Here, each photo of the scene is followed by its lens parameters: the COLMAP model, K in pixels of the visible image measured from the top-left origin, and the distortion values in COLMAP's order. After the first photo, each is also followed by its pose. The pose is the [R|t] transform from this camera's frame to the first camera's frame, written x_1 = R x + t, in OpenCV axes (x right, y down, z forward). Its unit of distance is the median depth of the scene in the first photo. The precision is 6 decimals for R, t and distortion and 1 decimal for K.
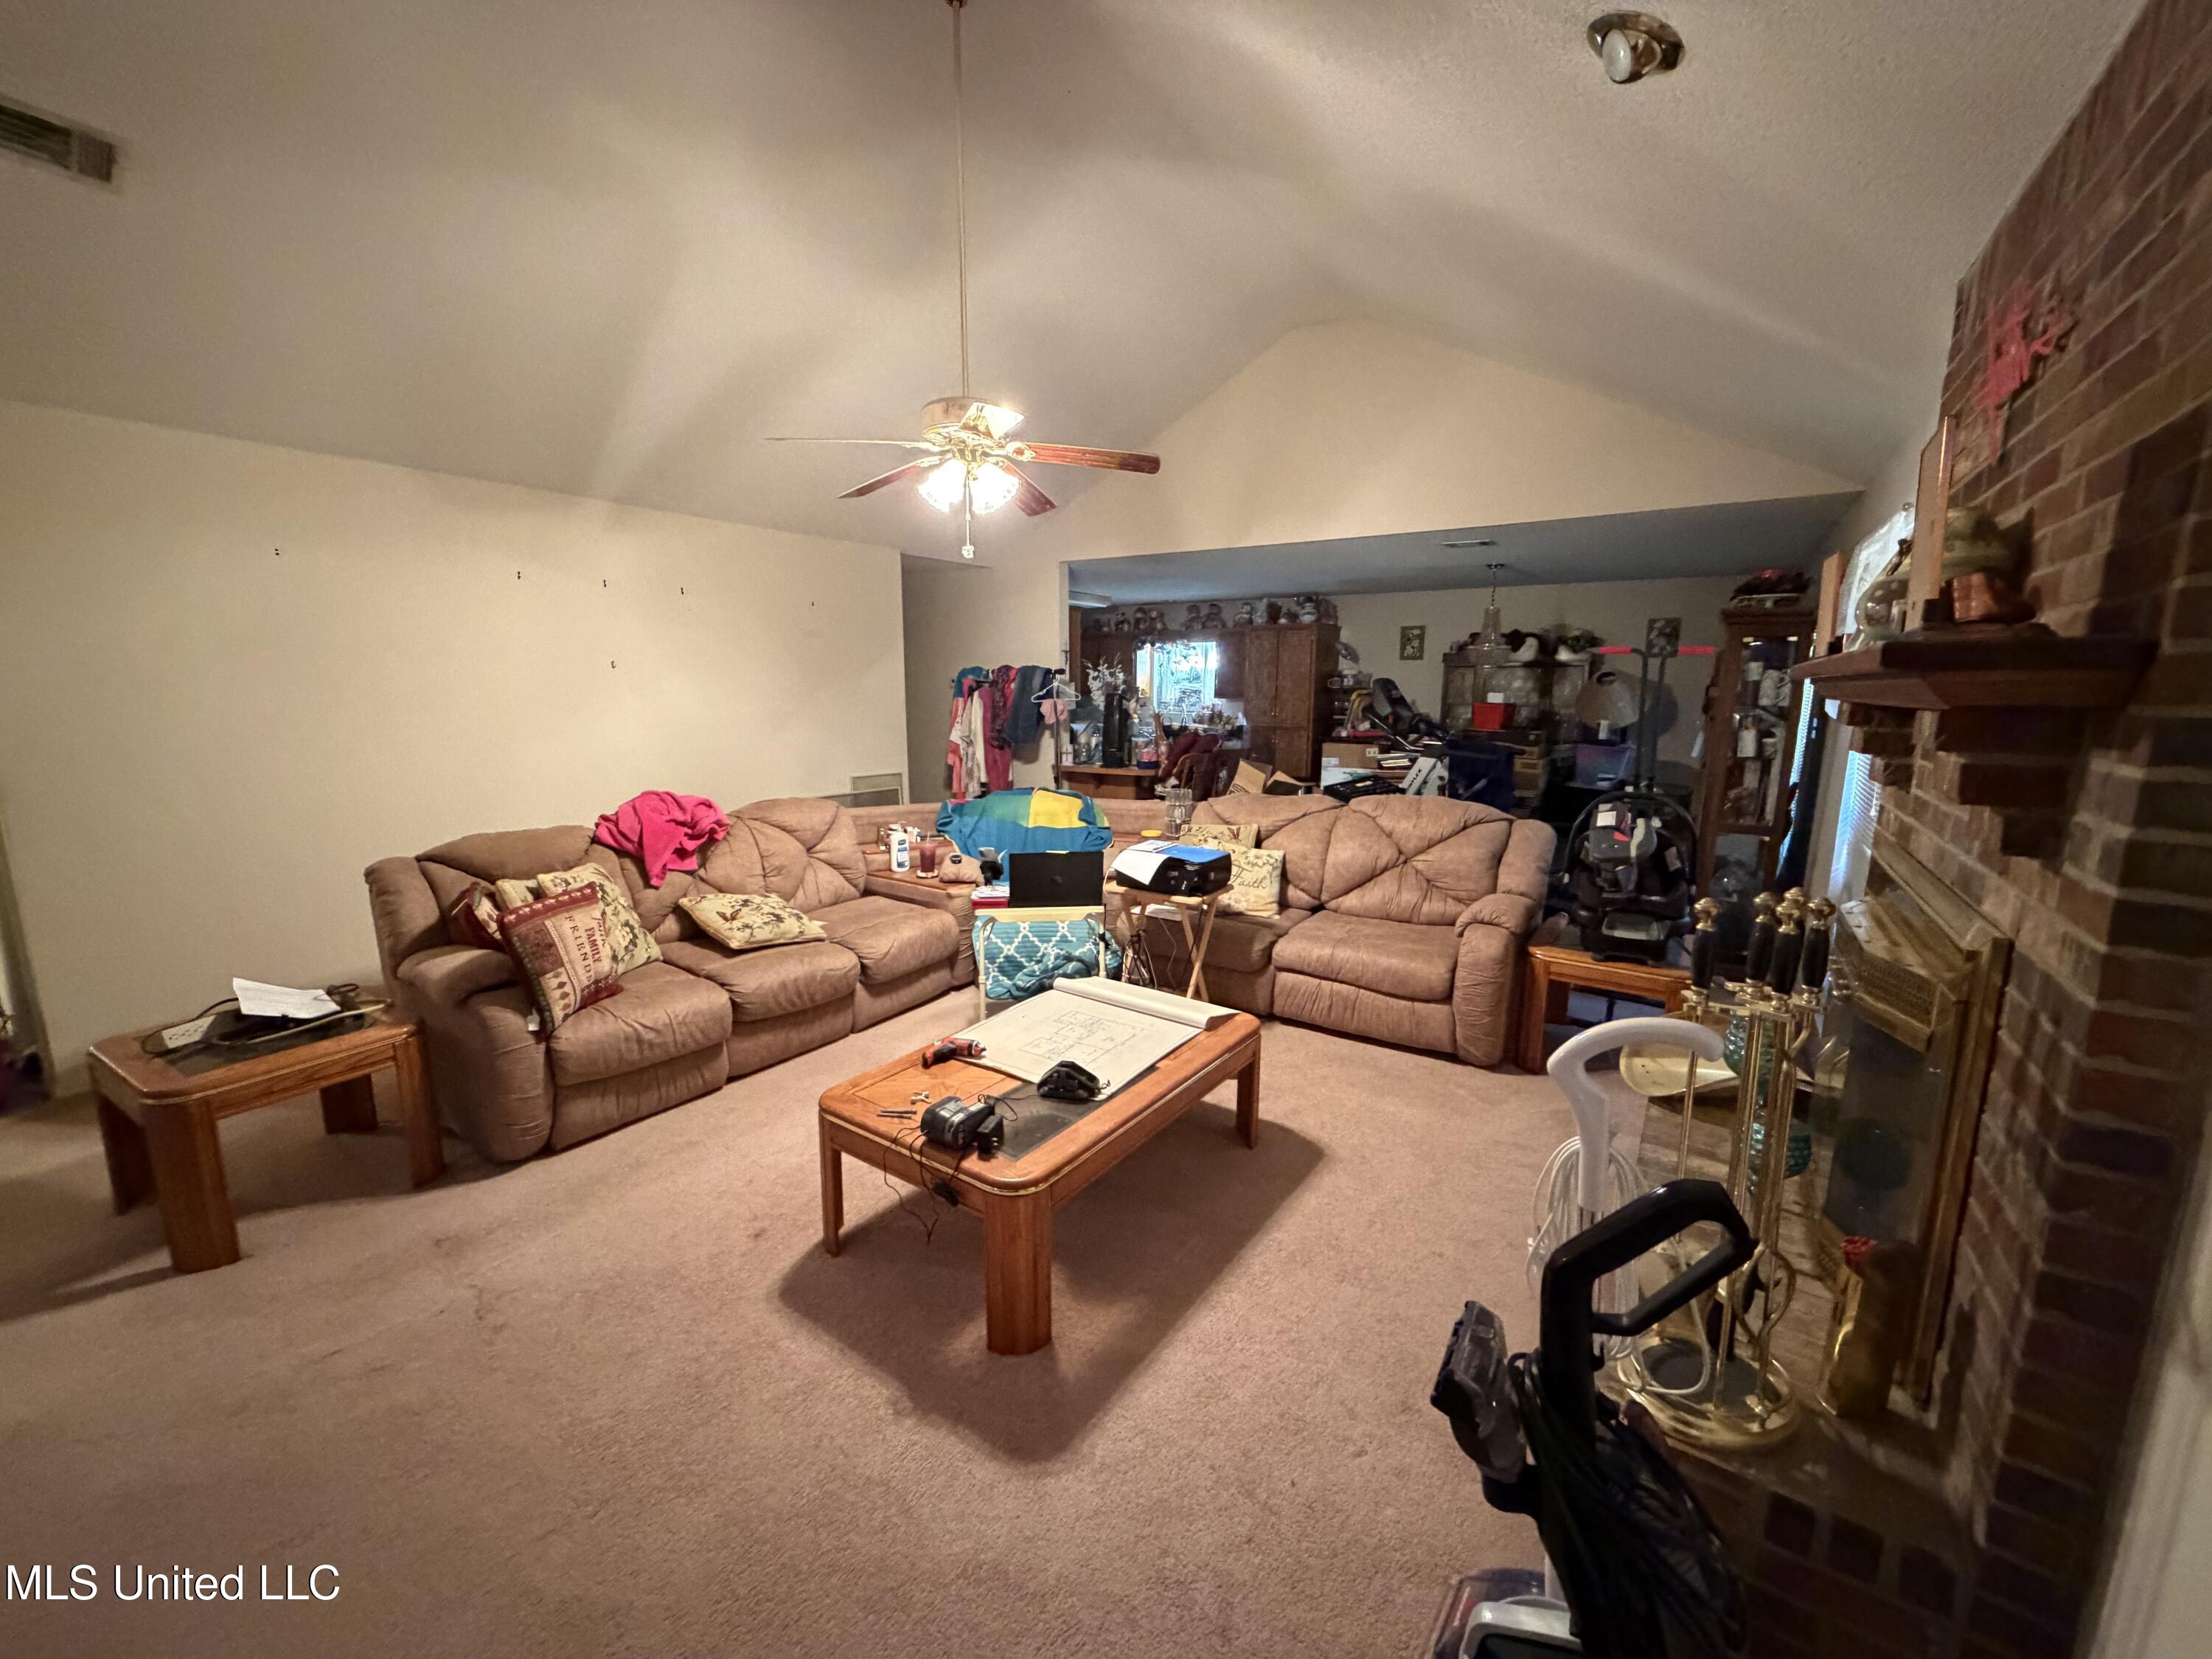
lens RADIAL K [[869.4, 0, 1096.4], [0, 869.4, 830.2], [0, 0, 1]] dist [0.001961, -0.000177]
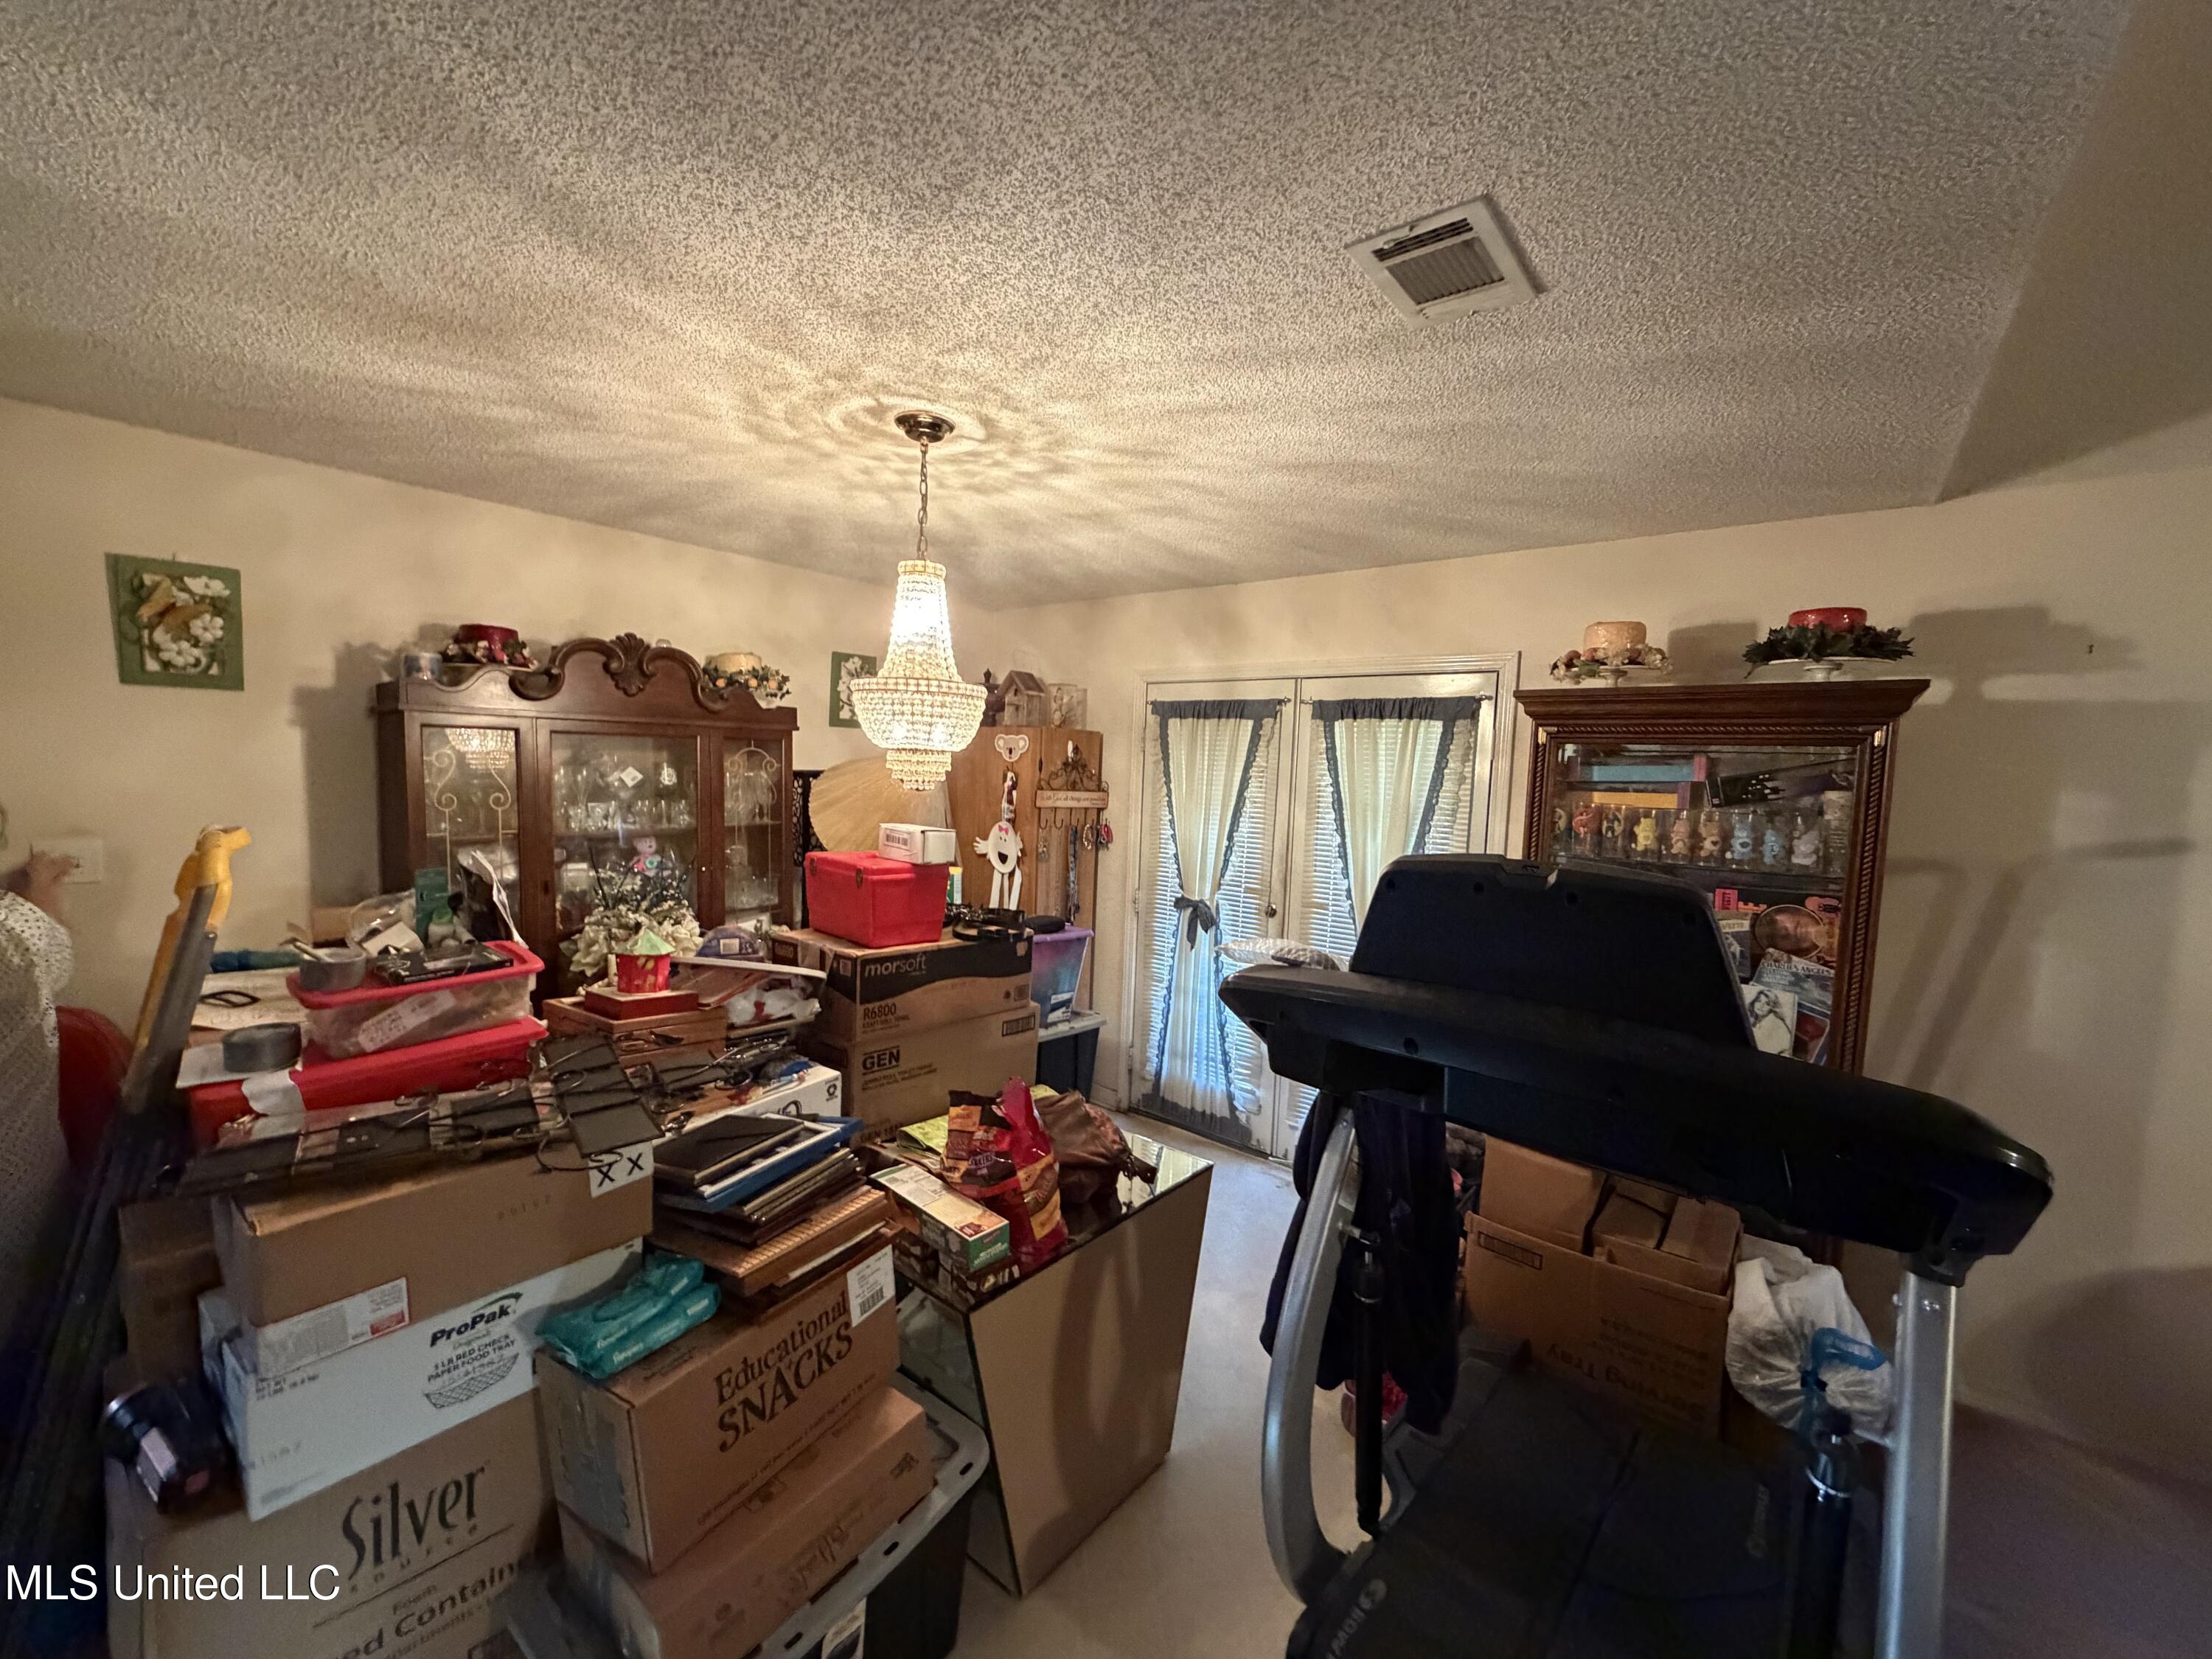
lens RADIAL K [[869.4, 0, 1112.2], [0, 869.4, 822.8], [0, 0, 1]] dist [0.001961, -0.000177]
pose [[0.060297, -0.076572, 0.995239, 0.125079], [0.134167, 0.988627, 0.067935, -0.156318], [-0.989123, 0.129432, 0.069885, 0.818684]]
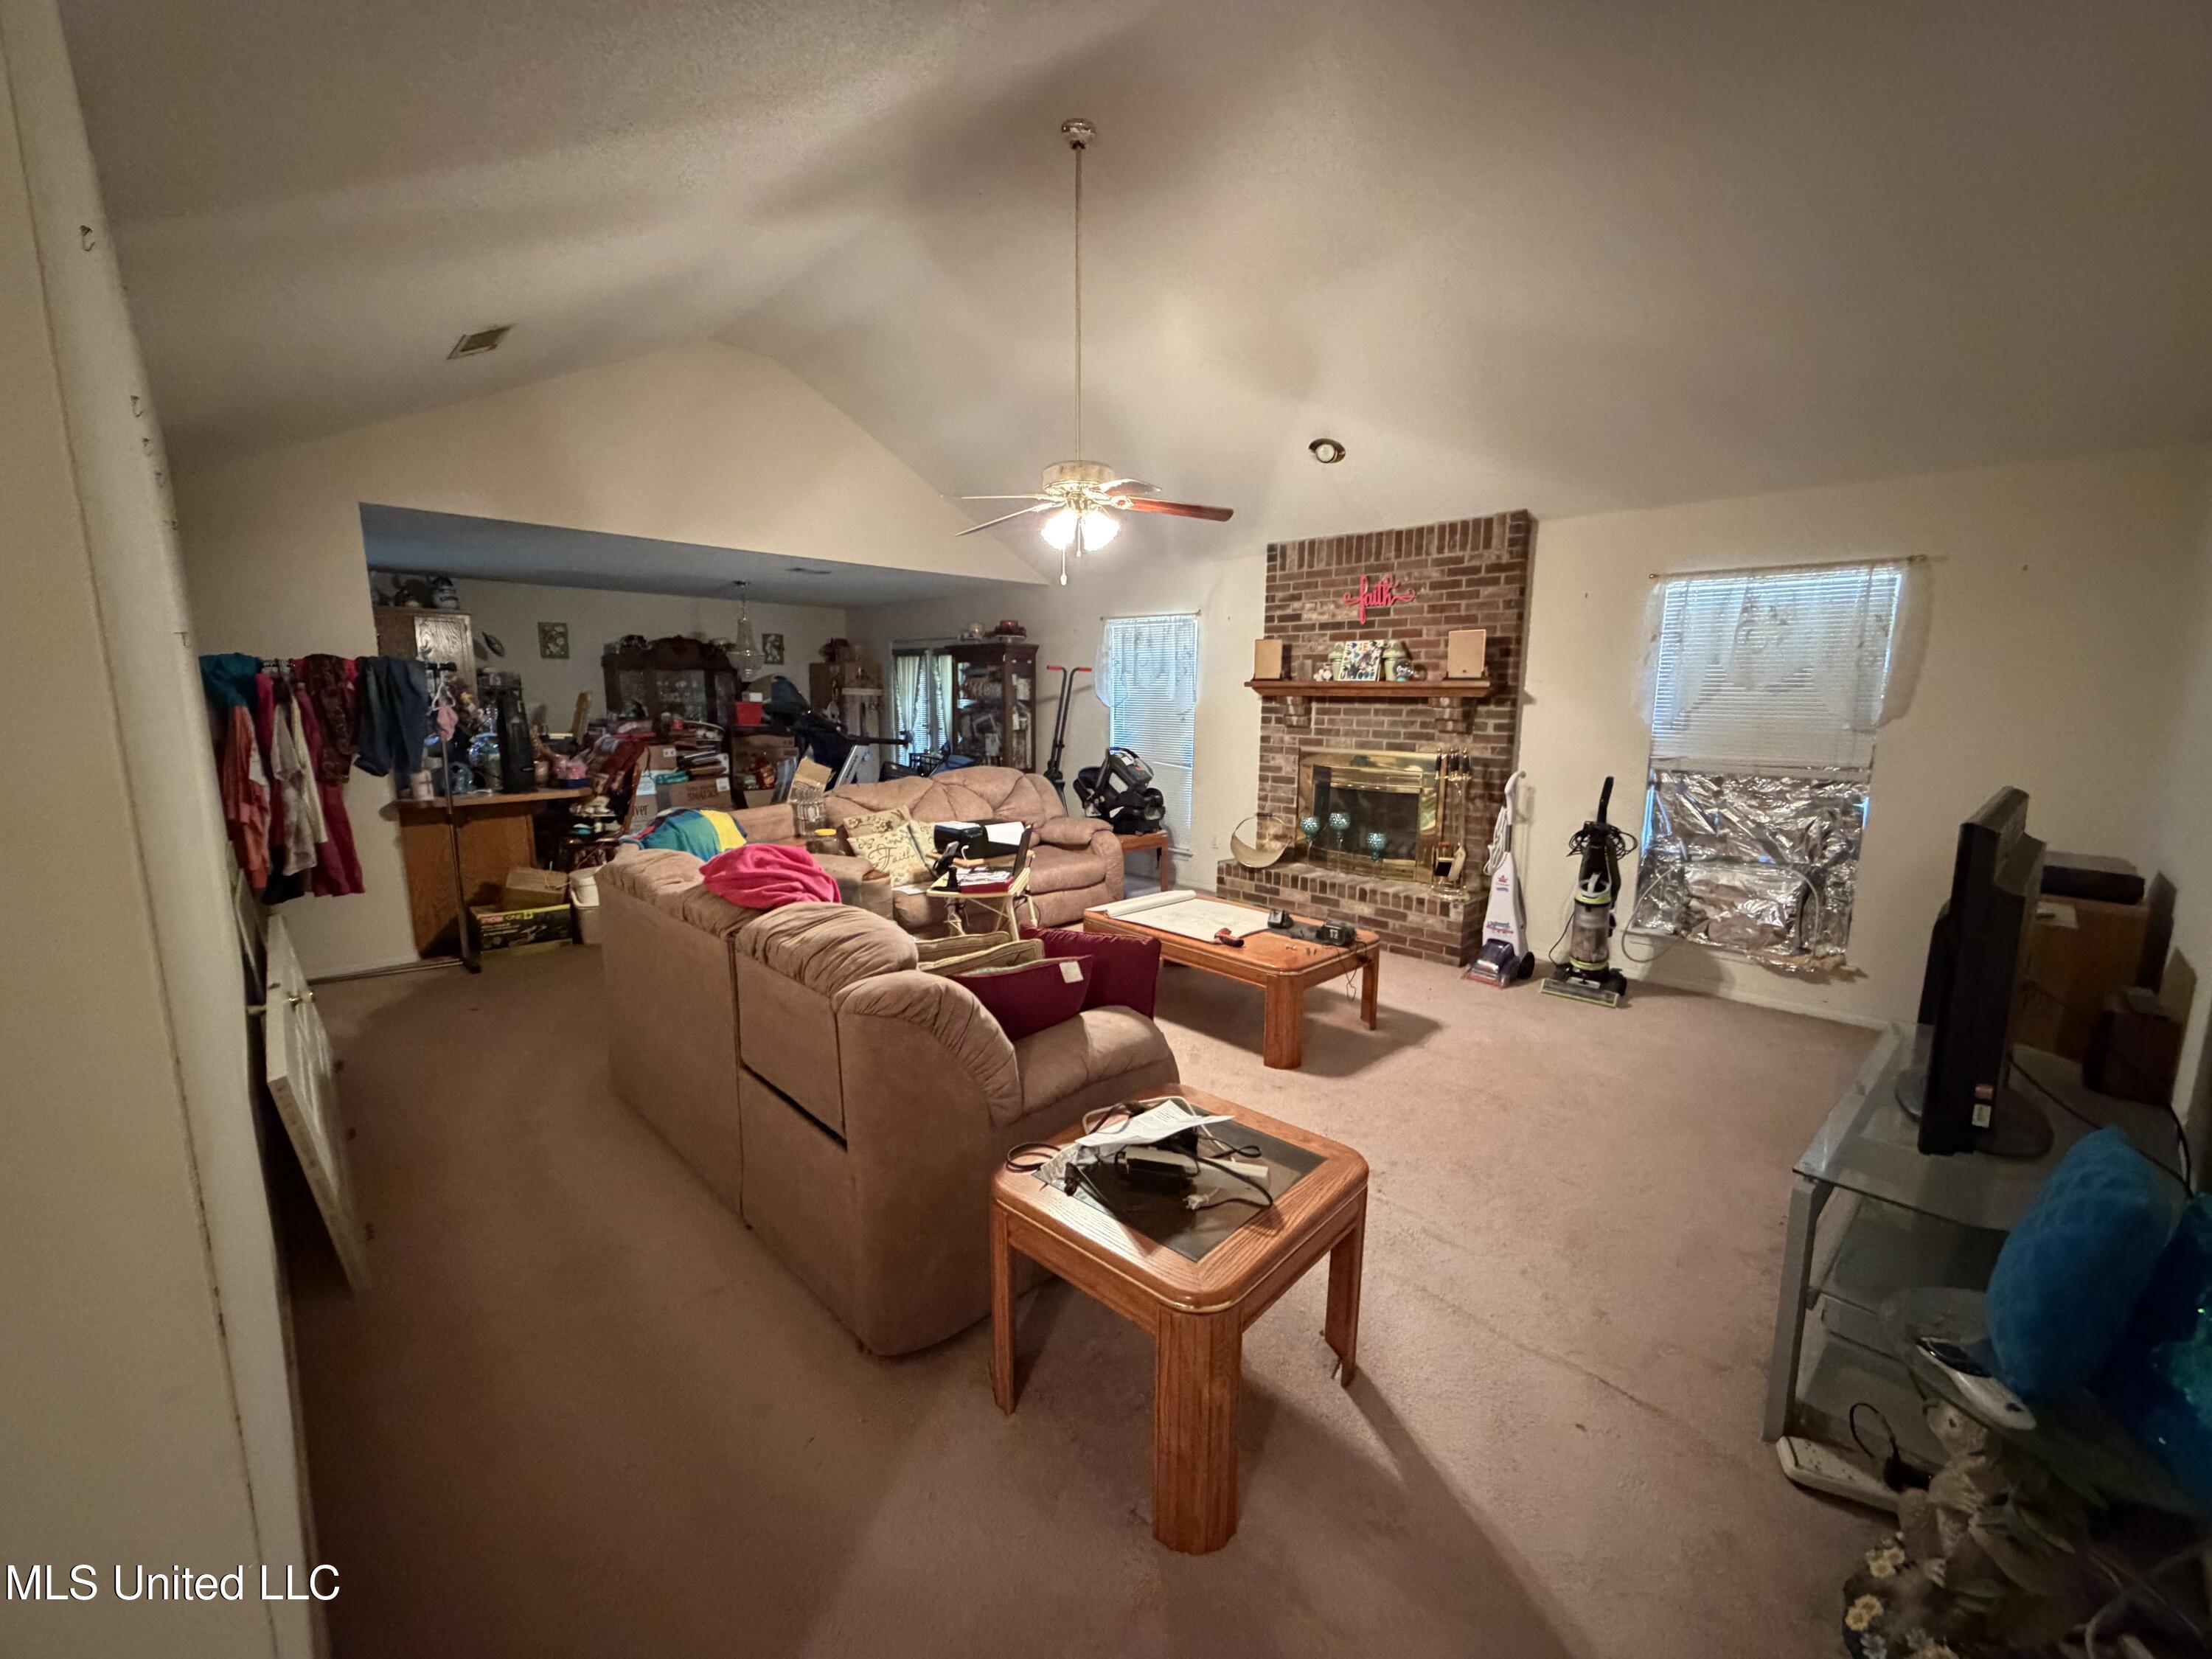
lens RADIAL K [[869.4, 0, 1107.0], [0, 869.4, 829.7], [0, 0, 1]] dist [0.001961, -0.000177]
pose [[0.167819, -0.161157, 0.972556, -0.560587], [0.158239, 0.978159, 0.134780, -0.055479], [-0.973035, 0.131278, 0.189655, 0.311578]]
